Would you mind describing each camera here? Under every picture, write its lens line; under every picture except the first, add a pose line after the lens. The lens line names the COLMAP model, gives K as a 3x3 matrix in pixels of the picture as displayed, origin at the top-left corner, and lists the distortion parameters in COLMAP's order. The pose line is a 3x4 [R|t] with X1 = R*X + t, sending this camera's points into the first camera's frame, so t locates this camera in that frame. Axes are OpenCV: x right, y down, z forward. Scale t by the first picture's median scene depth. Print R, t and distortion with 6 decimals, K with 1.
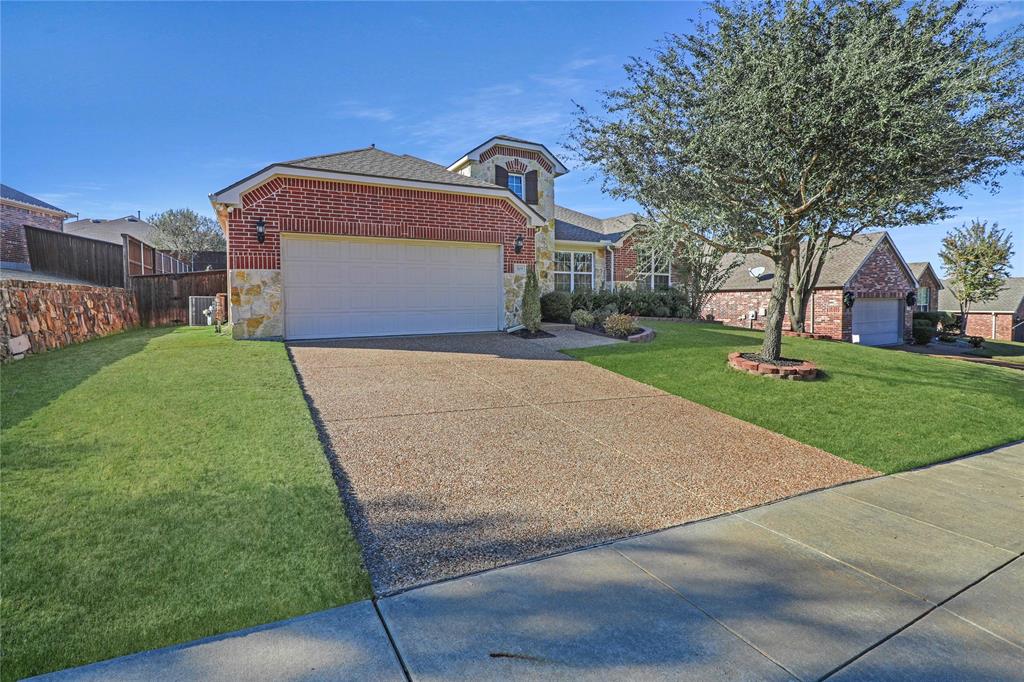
lens RADIAL K [[465.3, 0, 514.7], [0, 465.3, 338.8], [0, 0, 1]] dist [-0.050228, 0.009581]
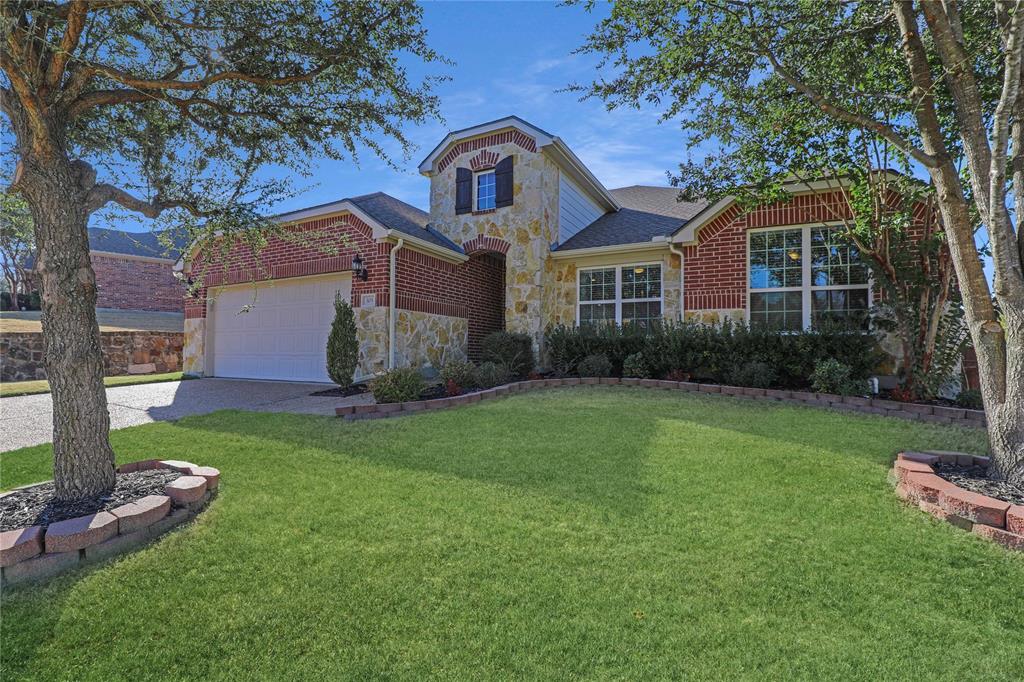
lens RADIAL K [[465.3, 0, 514.7], [0, 465.3, 338.8], [0, 0, 1]] dist [-0.050228, 0.009581]
pose [[0.529844, 0.009078, -0.848046, 0.619740], [-0.076071, 0.996421, -0.036862, -0.070746], [0.844676, 0.084043, 0.528639, 0.660971]]
